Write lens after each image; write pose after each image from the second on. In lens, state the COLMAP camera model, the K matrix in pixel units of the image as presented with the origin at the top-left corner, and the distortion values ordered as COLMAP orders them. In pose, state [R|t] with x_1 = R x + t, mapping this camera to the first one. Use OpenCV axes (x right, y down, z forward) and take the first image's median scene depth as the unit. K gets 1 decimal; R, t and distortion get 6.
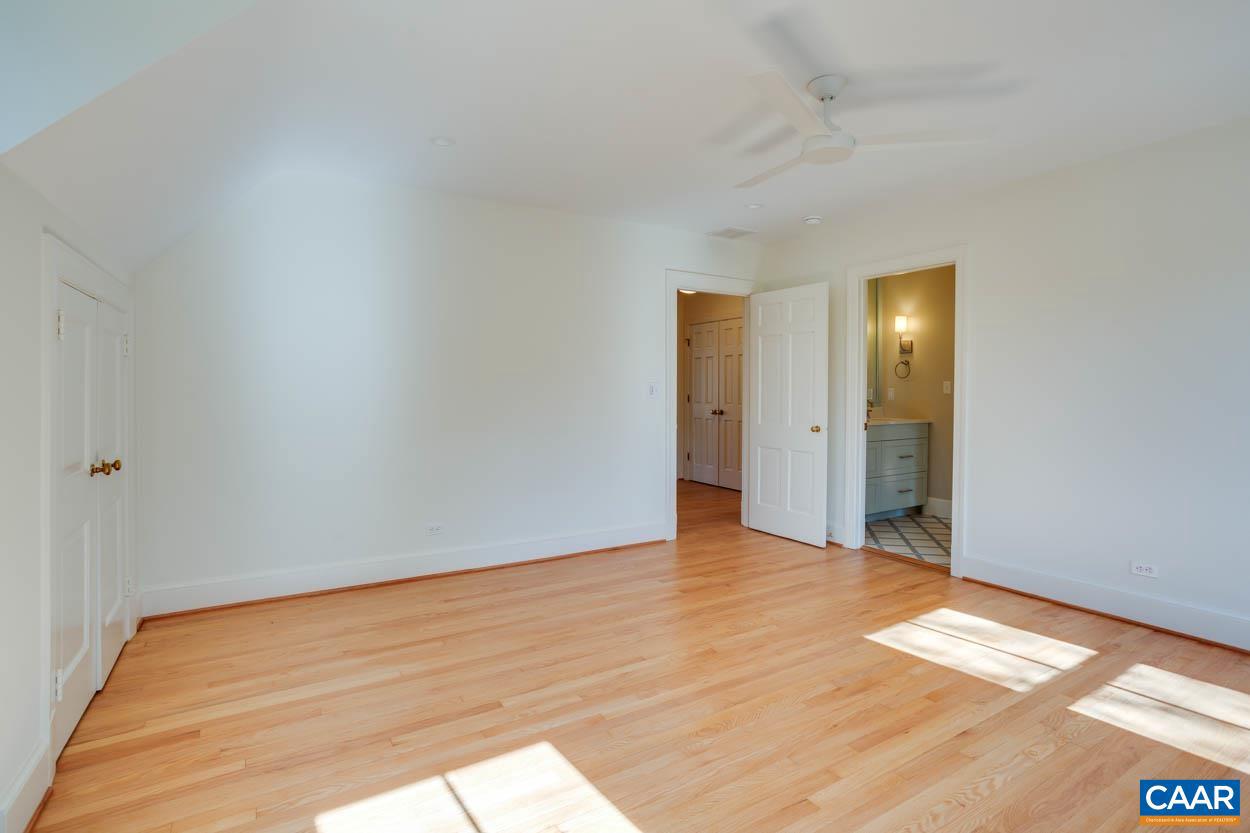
lens RADIAL K [[591.1, 0, 636.1], [0, 591.1, 418.6], [0, 0, 1]] dist [-0.064405, 0.027705]
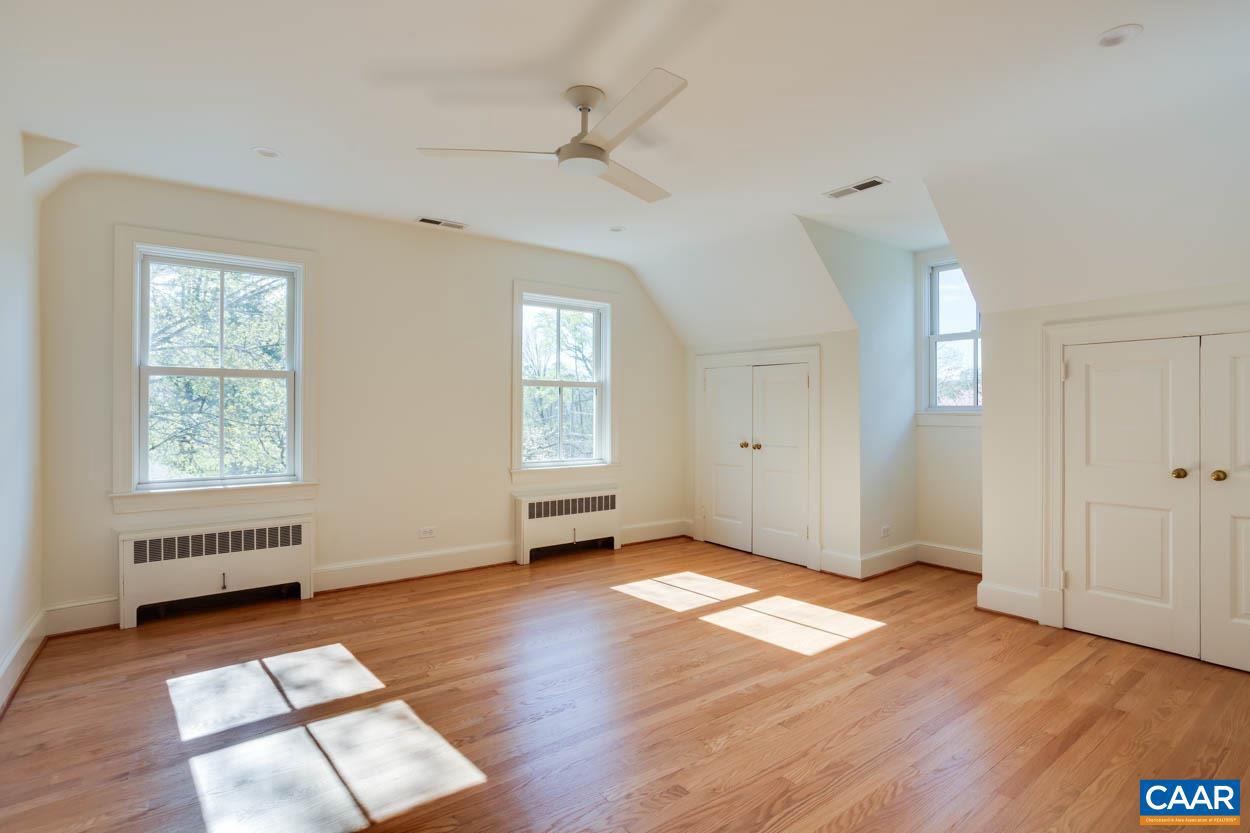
lens RADIAL K [[591.1, 0, 636.1], [0, 591.1, 418.6], [0, 0, 1]] dist [-0.064405, 0.027705]
pose [[-0.996043, -0.000614, -0.088865, 0.338040], [-0.006166, 0.998044, 0.062208, -0.094375], [0.088653, 0.062510, -0.994099, 2.032806]]
